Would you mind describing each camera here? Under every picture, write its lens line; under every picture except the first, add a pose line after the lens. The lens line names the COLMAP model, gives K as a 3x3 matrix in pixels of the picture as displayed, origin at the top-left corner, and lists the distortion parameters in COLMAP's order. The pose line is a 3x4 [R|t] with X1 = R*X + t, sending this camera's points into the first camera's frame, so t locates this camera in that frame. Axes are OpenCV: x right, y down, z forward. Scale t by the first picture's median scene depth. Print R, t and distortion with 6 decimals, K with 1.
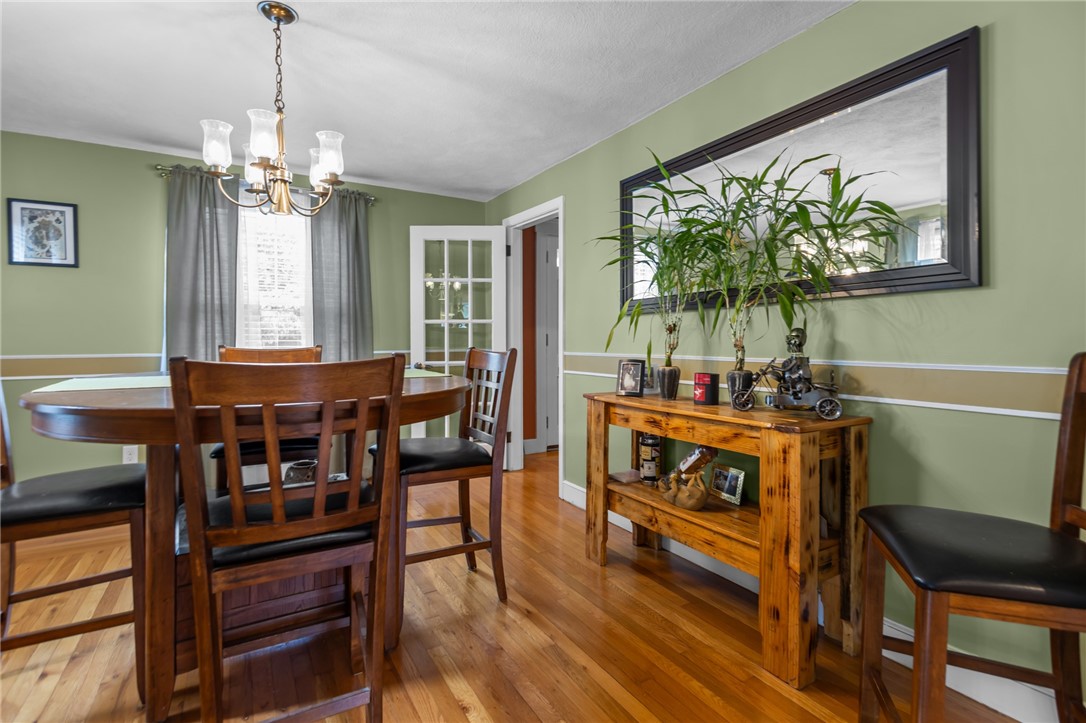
lens RADIAL K [[506.3, 0, 538.2], [0, 506.3, 357.3], [0, 0, 1]] dist [0.007628, -0.002048]
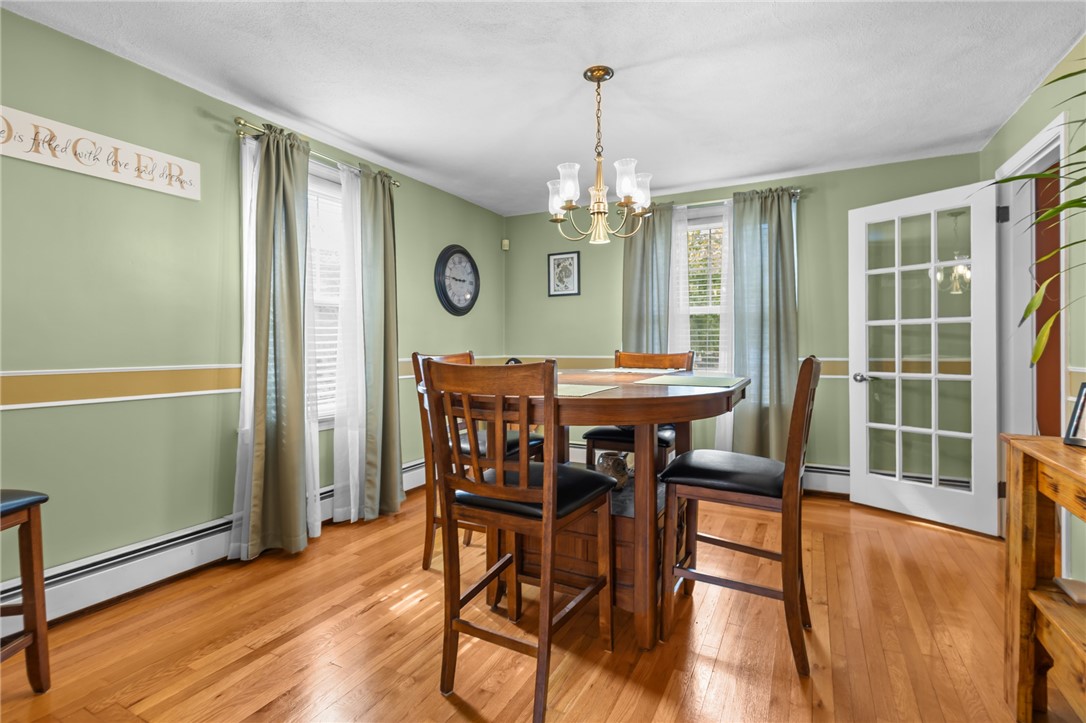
lens RADIAL K [[506.3, 0, 528.9], [0, 506.3, 357.1], [0, 0, 1]] dist [0.007628, -0.002048]
pose [[0.526869, 0.021752, -0.849668, 0.226575], [-0.029775, 0.999531, 0.007126, -0.006722], [0.849425, 0.021544, 0.527270, 0.125836]]
